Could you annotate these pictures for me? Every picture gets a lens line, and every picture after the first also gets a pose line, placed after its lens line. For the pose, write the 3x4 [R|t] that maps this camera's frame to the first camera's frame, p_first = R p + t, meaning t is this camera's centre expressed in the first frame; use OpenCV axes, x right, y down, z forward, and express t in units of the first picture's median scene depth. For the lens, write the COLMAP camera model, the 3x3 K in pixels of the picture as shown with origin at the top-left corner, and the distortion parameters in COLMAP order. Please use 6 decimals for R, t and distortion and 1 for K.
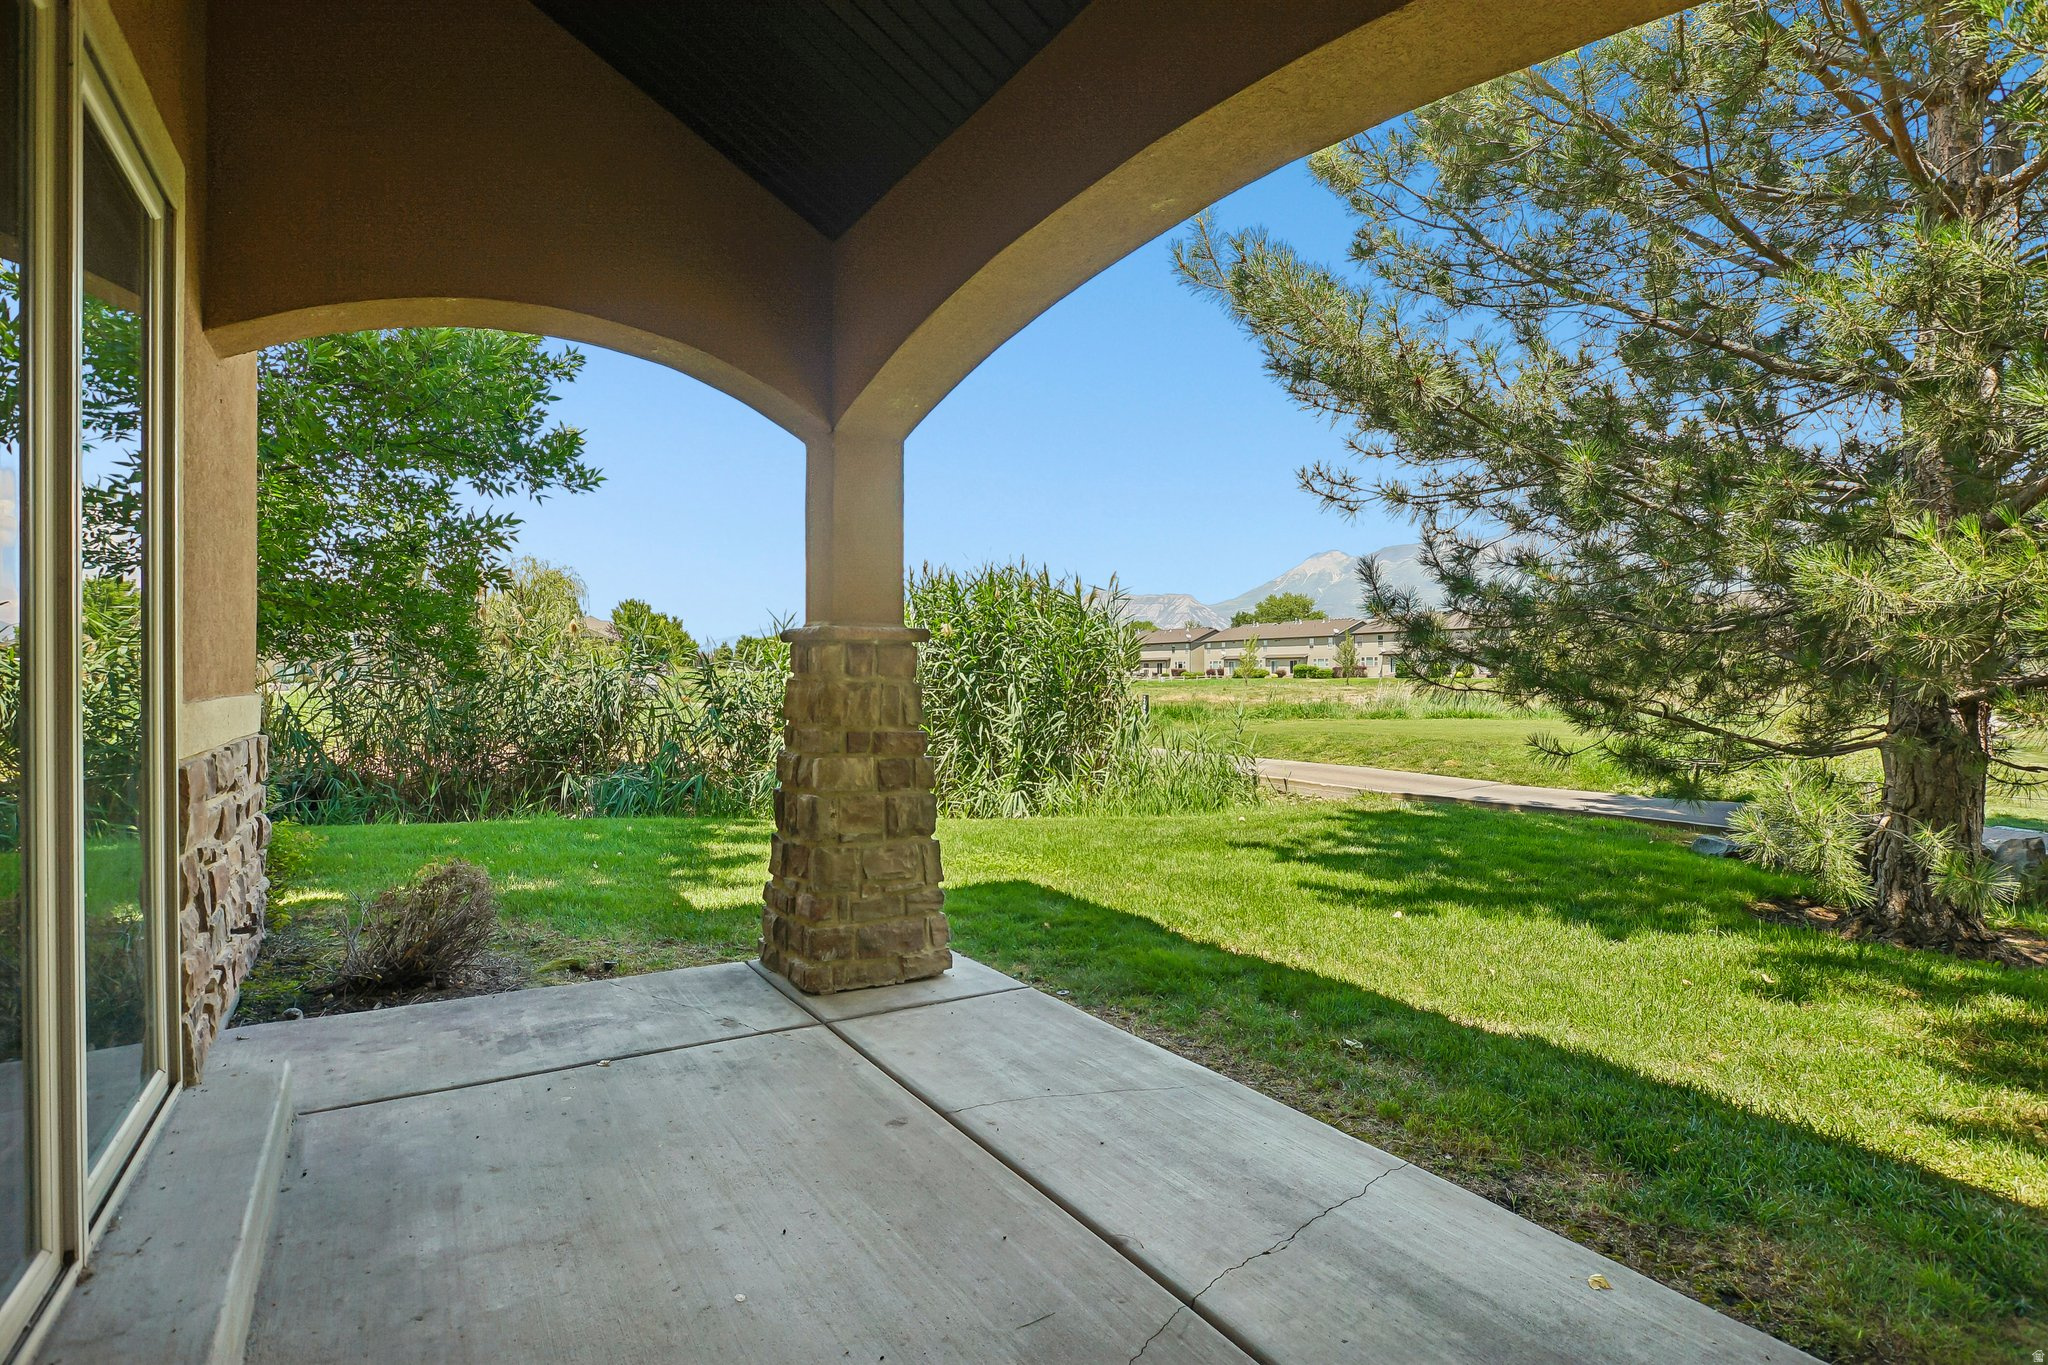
lens RADIAL K [[999.5, 0, 1035.0], [0, 999.5, 682.7], [0, 0, 1]] dist [-0.010658, 0.001581]
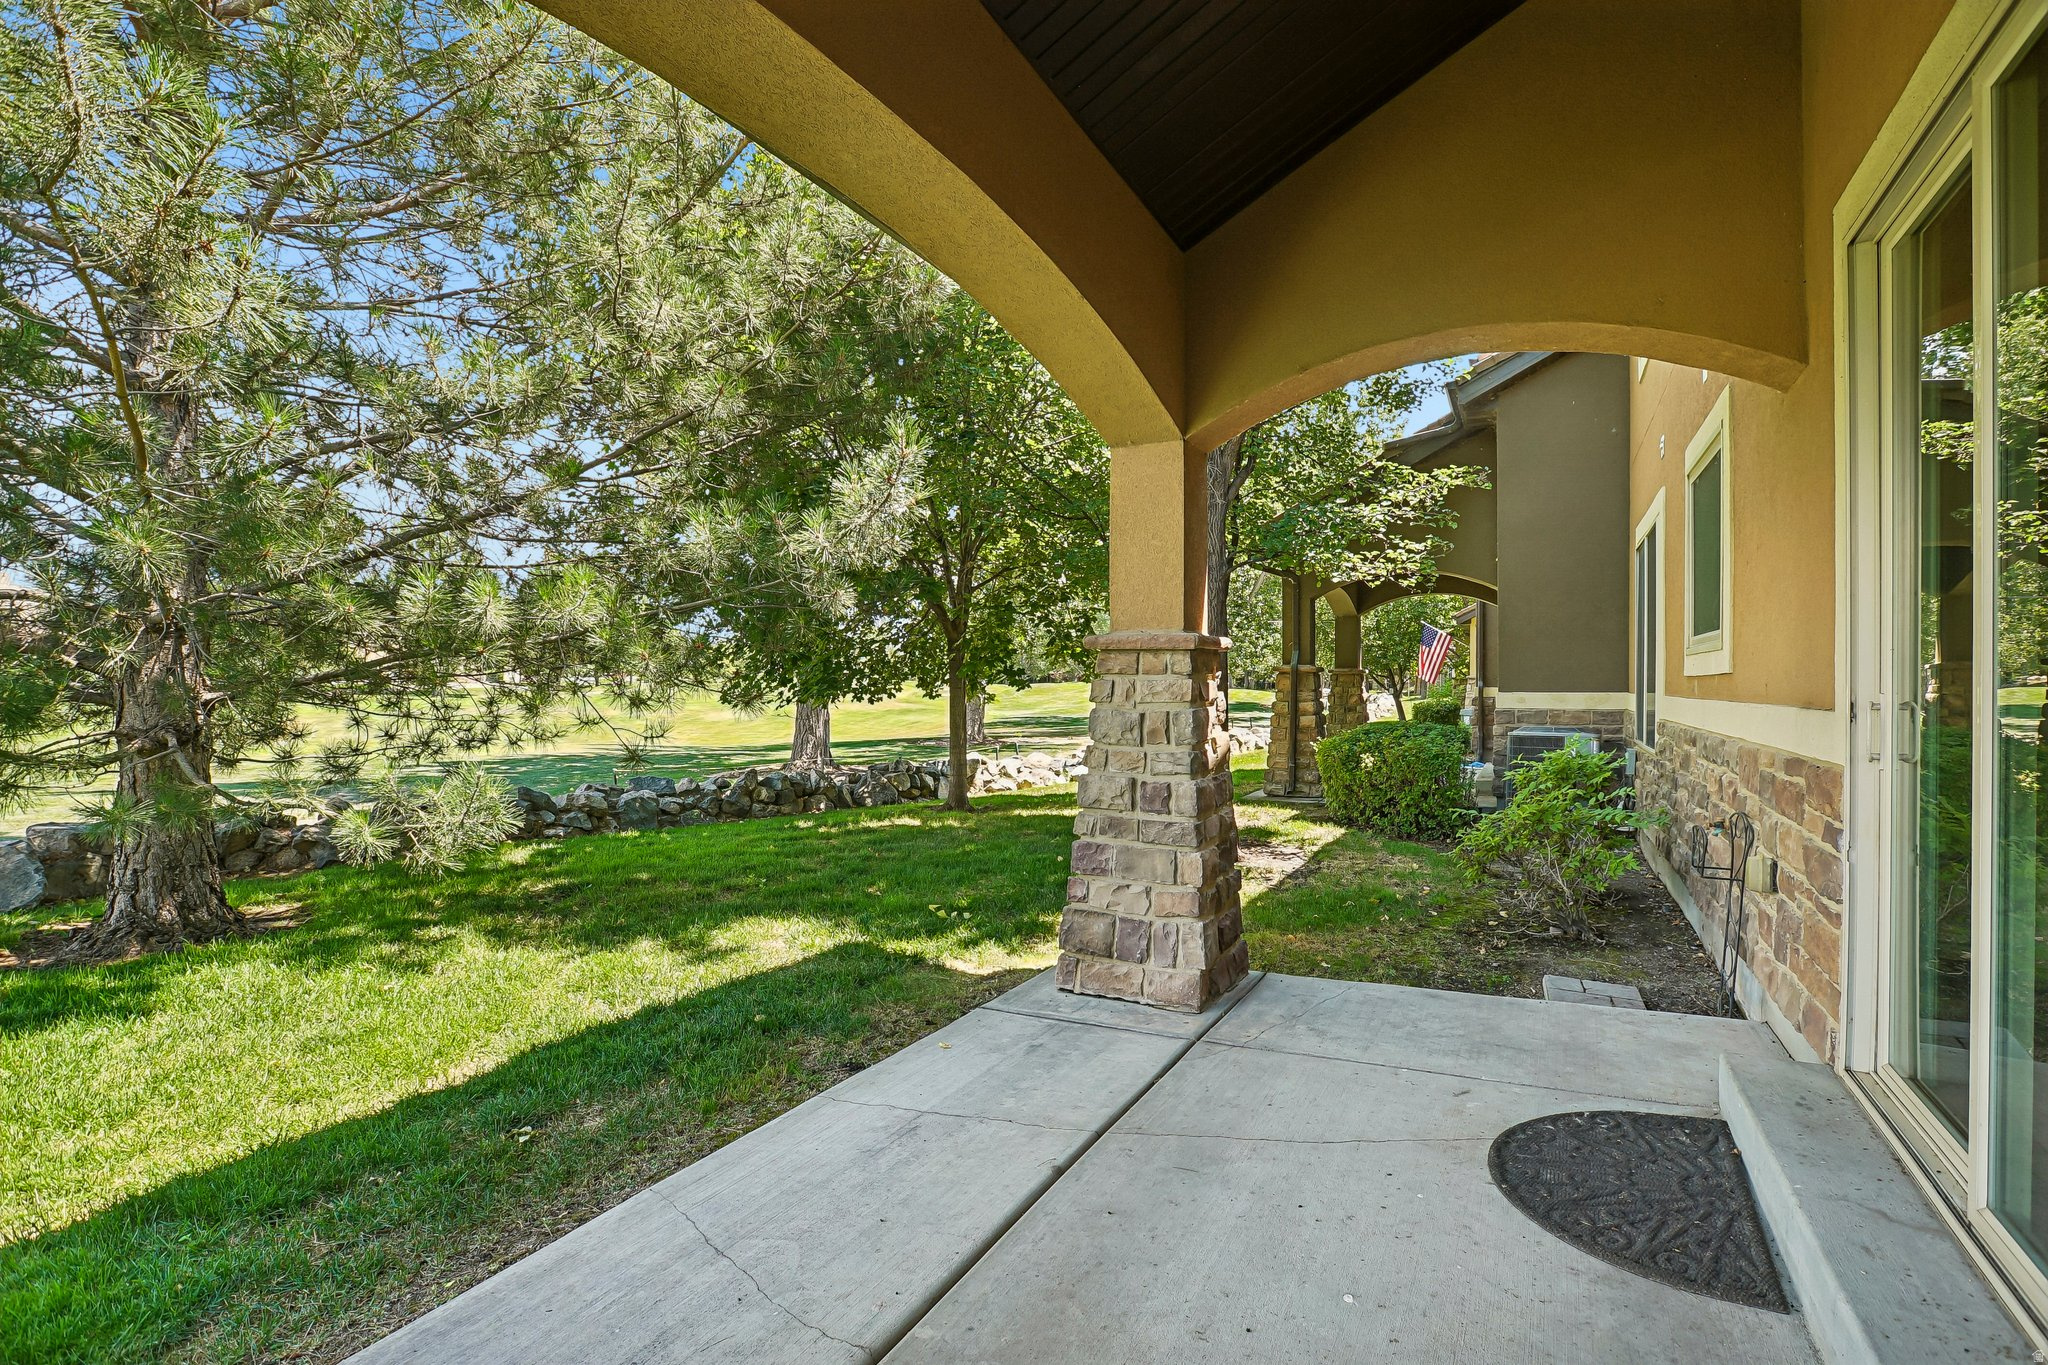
lens RADIAL K [[999.5, 0, 1032.1], [0, 999.5, 685.2], [0, 0, 1]] dist [-0.010658, 0.001581]
pose [[-0.494121, -0.000551, 0.869393, -0.747613], [-0.003100, 0.999995, -0.001129, -0.004472], [-0.869388, -0.003253, -0.494120, 1.309192]]
